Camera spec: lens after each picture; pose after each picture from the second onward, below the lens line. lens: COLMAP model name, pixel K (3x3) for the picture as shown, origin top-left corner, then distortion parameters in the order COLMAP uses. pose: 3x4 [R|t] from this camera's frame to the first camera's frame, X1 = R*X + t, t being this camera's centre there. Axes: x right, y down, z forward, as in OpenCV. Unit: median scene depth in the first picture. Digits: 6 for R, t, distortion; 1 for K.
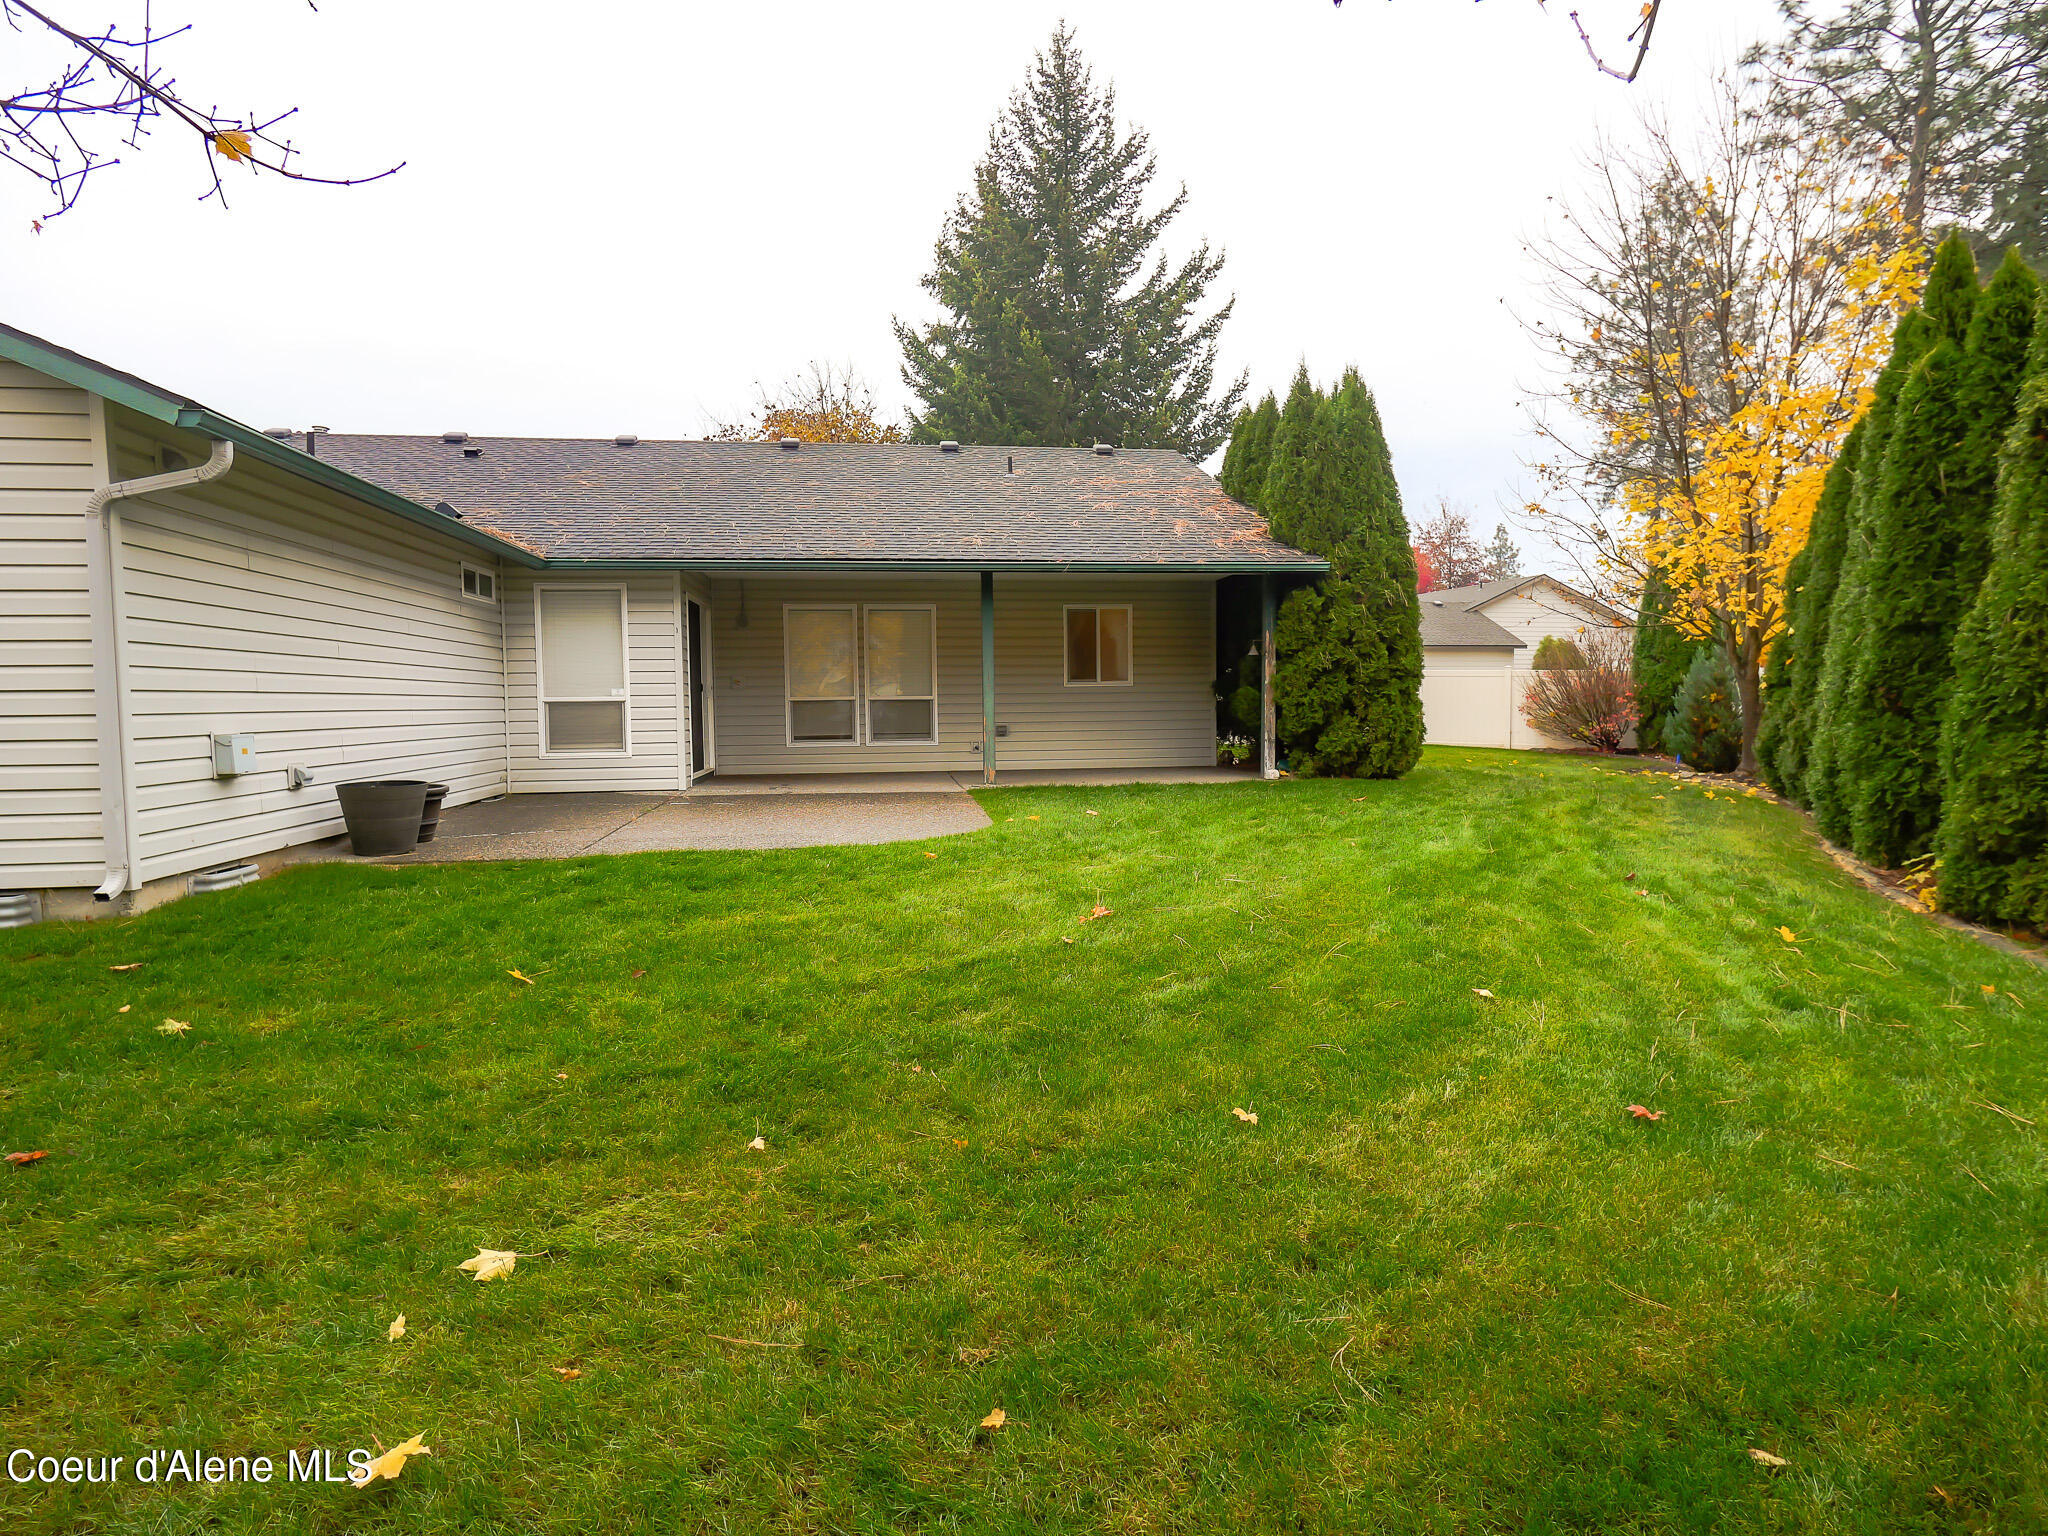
lens RADIAL K [[1117.4, 0, 1032.3], [0, 1117.4, 769.4], [0, 0, 1]] dist [-0.014584, 0.002731]
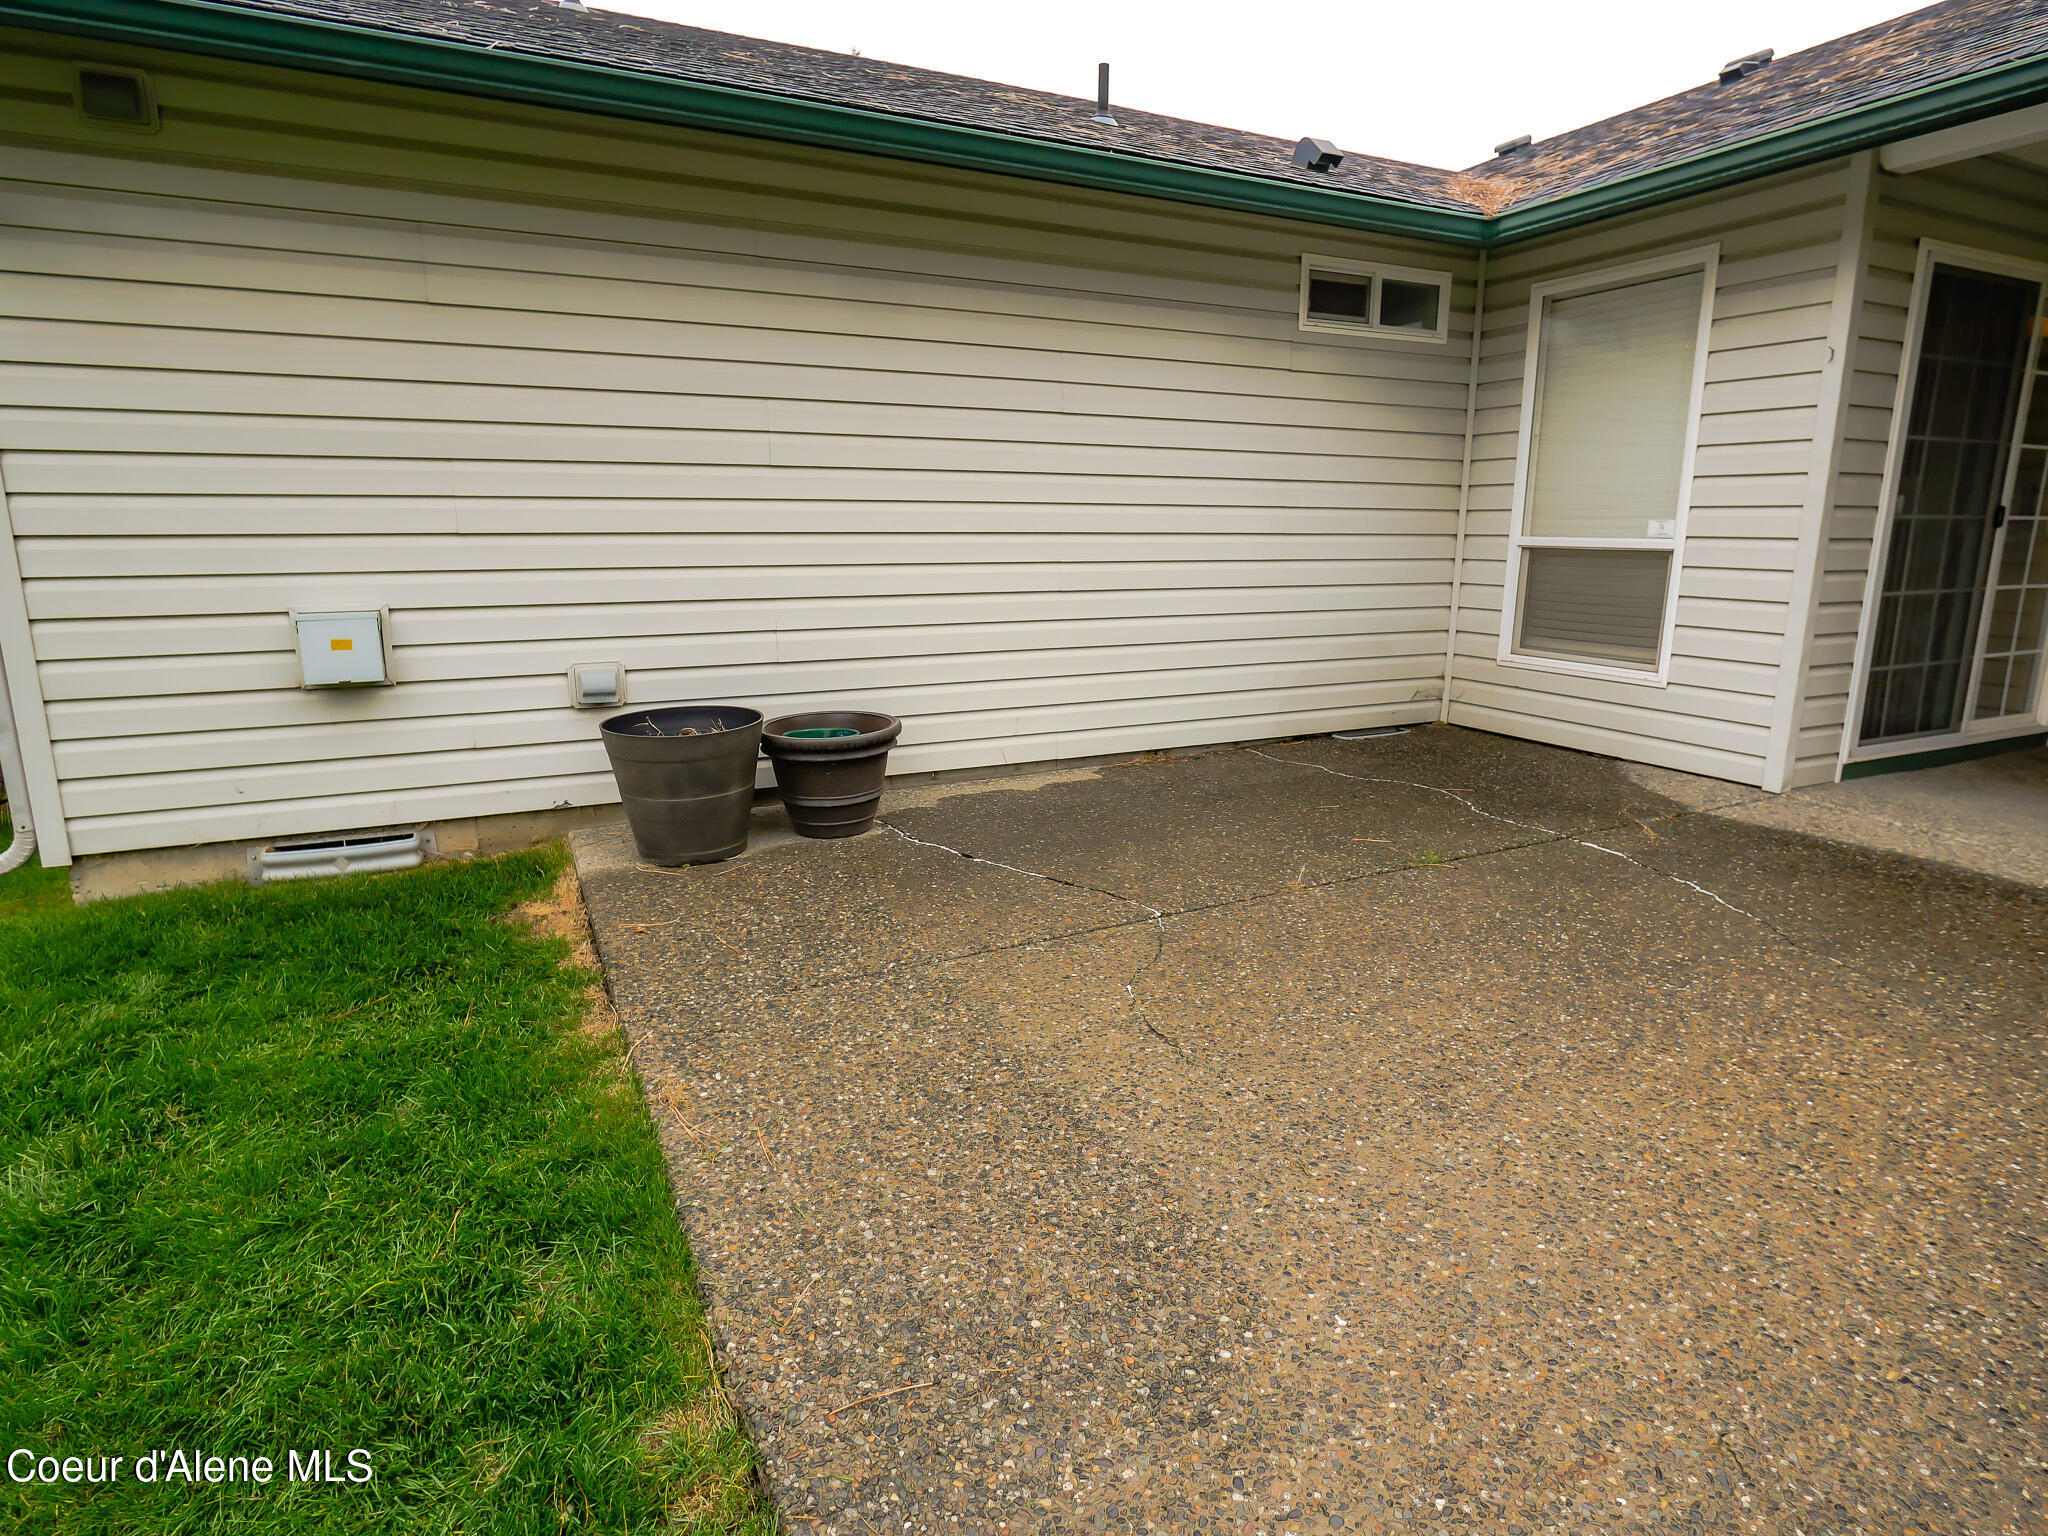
lens RADIAL K [[1117.4, 0, 1032.3], [0, 1117.4, 769.4], [0, 0, 1]] dist [-0.014584, 0.002731]
pose [[0.309881, 0.216252, -0.925856, -0.051104], [-0.064448, 0.976328, 0.206471, -0.065654], [0.948589, -0.004311, 0.316483, 0.815326]]
